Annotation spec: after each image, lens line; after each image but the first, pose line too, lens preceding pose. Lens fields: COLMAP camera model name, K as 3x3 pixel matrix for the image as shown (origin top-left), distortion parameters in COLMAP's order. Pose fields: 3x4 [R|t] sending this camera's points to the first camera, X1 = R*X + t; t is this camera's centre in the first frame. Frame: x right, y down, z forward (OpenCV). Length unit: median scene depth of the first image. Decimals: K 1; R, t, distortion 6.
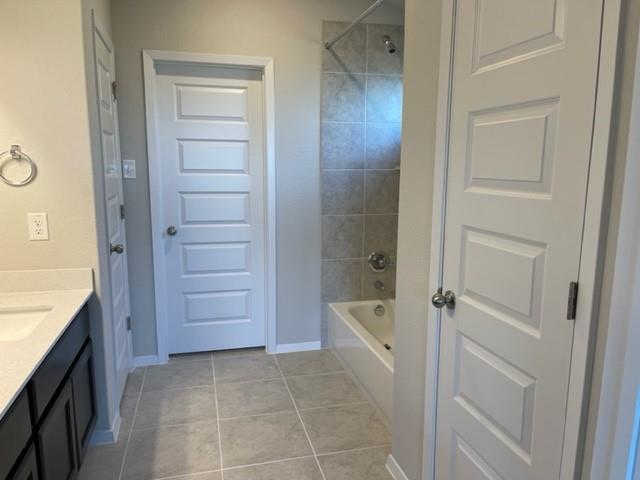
lens RADIAL K [[483.9, 0, 320.3], [0, 483.9, 240.9], [0, 0, 1]] dist [0.054383, -0.064491]
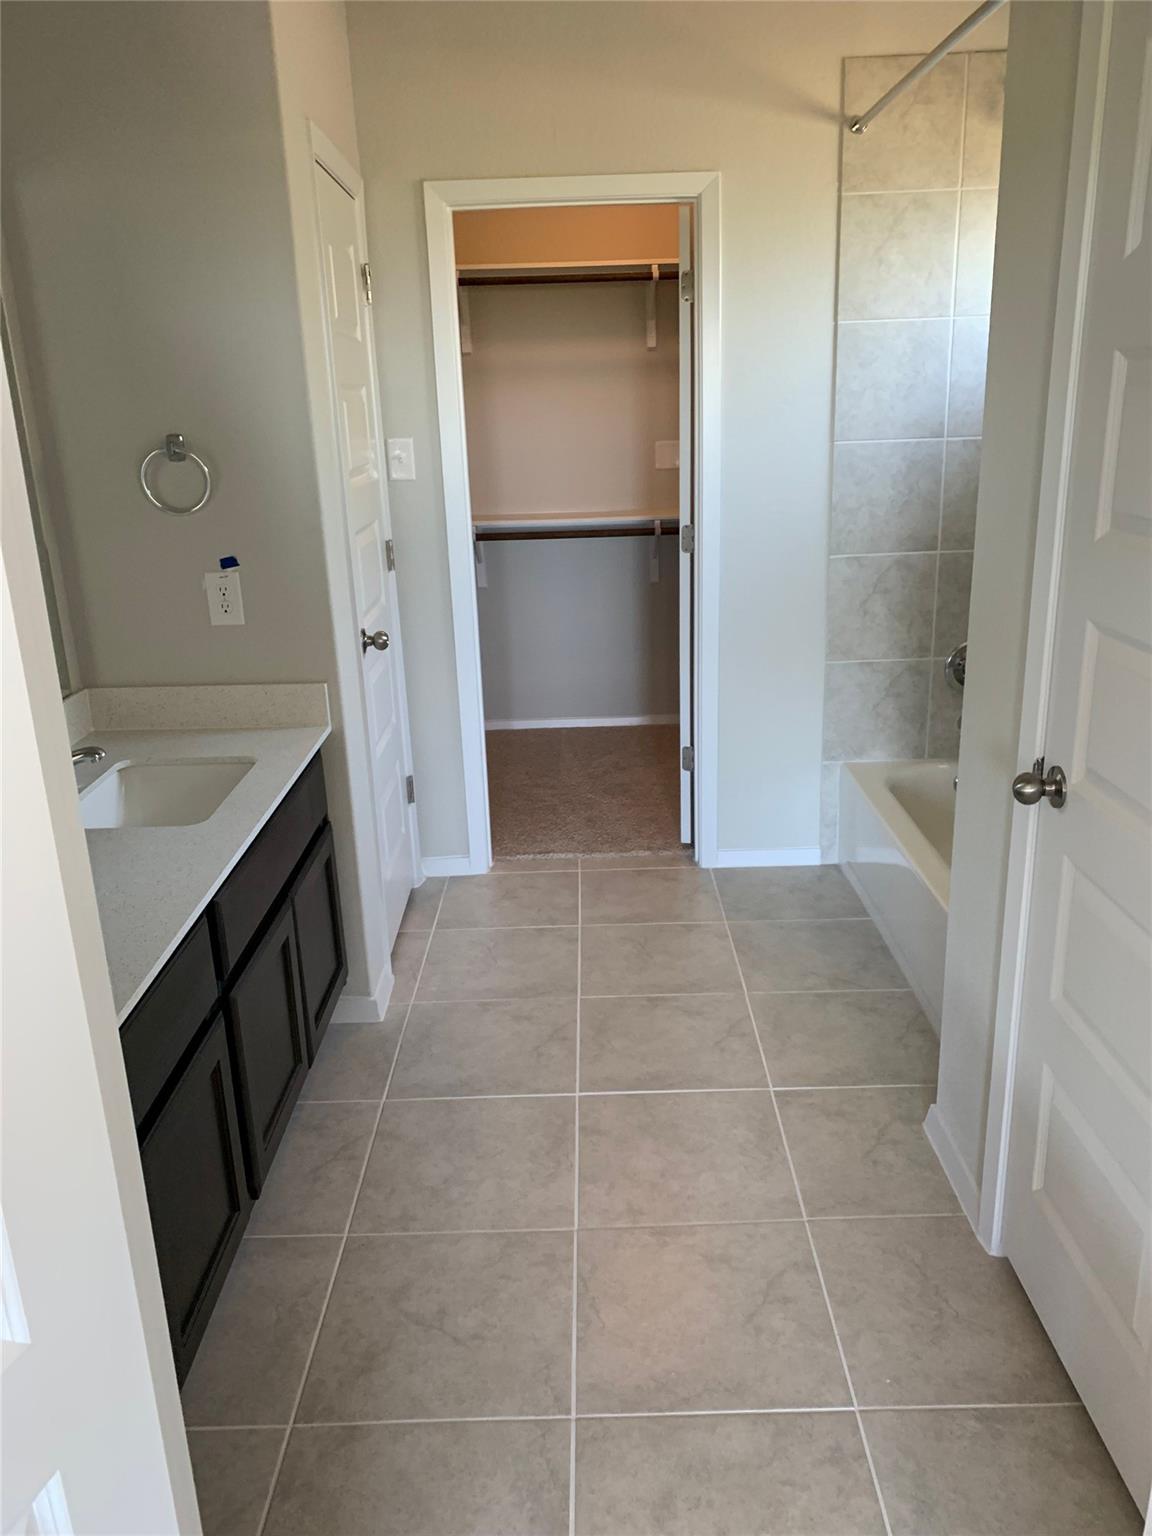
lens RADIAL K [[1179.1, 0, 582.7], [0, 1179.1, 767.2], [0, 0, 1]] dist [0.046104, -0.065450]
pose [[0.967872, 0.039501, -0.248320, 0.063638], [-0.000441, 0.987848, 0.155423, -0.034213], [0.251441, -0.150321, 0.956128, -0.070991]]
